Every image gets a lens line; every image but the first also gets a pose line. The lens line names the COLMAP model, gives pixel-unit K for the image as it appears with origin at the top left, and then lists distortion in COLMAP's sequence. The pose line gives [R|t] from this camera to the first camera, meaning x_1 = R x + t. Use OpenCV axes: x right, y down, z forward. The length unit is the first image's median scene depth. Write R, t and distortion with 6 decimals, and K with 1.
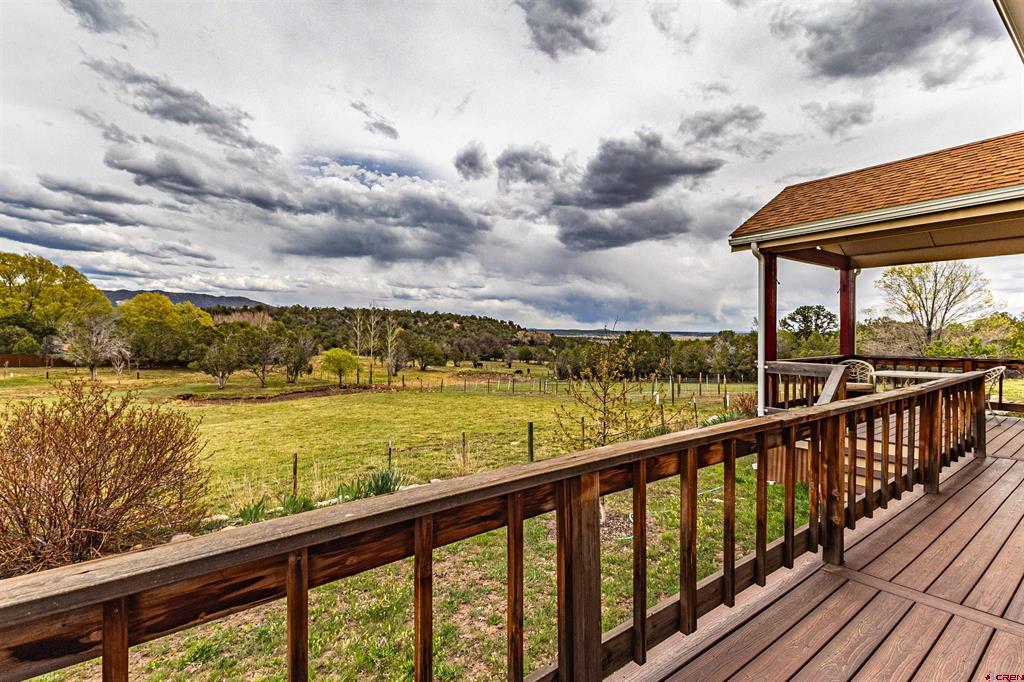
lens RADIAL K [[471.8, 0, 512.0], [0, 471.8, 341.0], [0, 0, 1]] dist [-0.000525, -0.000596]
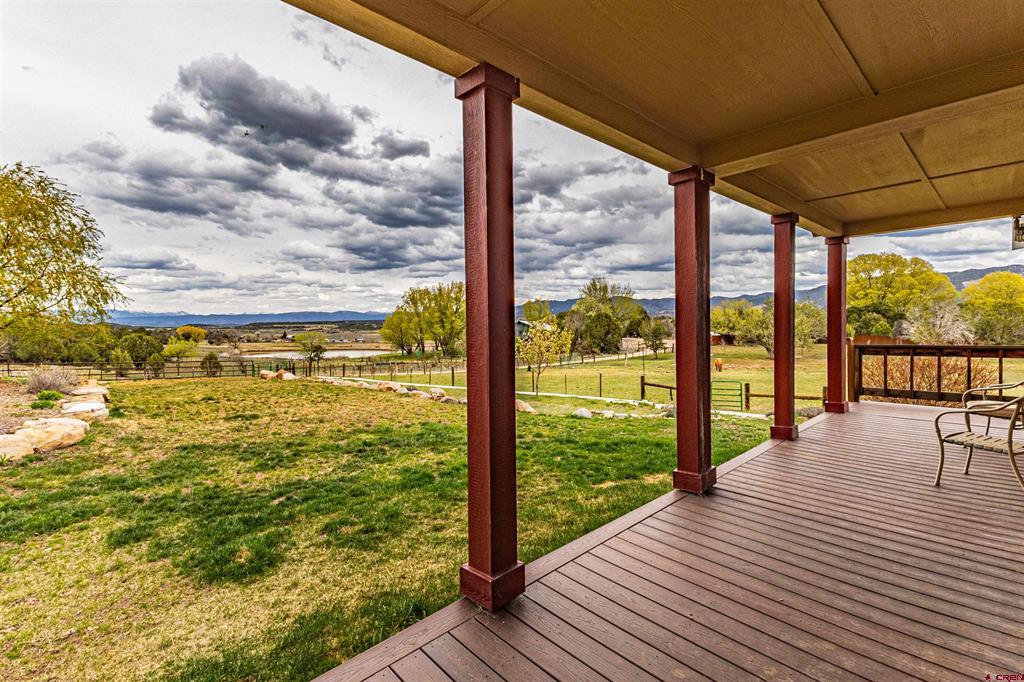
lens RADIAL K [[471.8, 0, 512.0], [0, 471.8, 341.0], [0, 0, 1]] dist [-0.000525, -0.000596]
pose [[0.108850, 0.026457, -0.993706, 0.068047], [0.007982, 0.999590, 0.027488, 0.000630], [0.994026, -0.010924, 0.108594, -0.073392]]
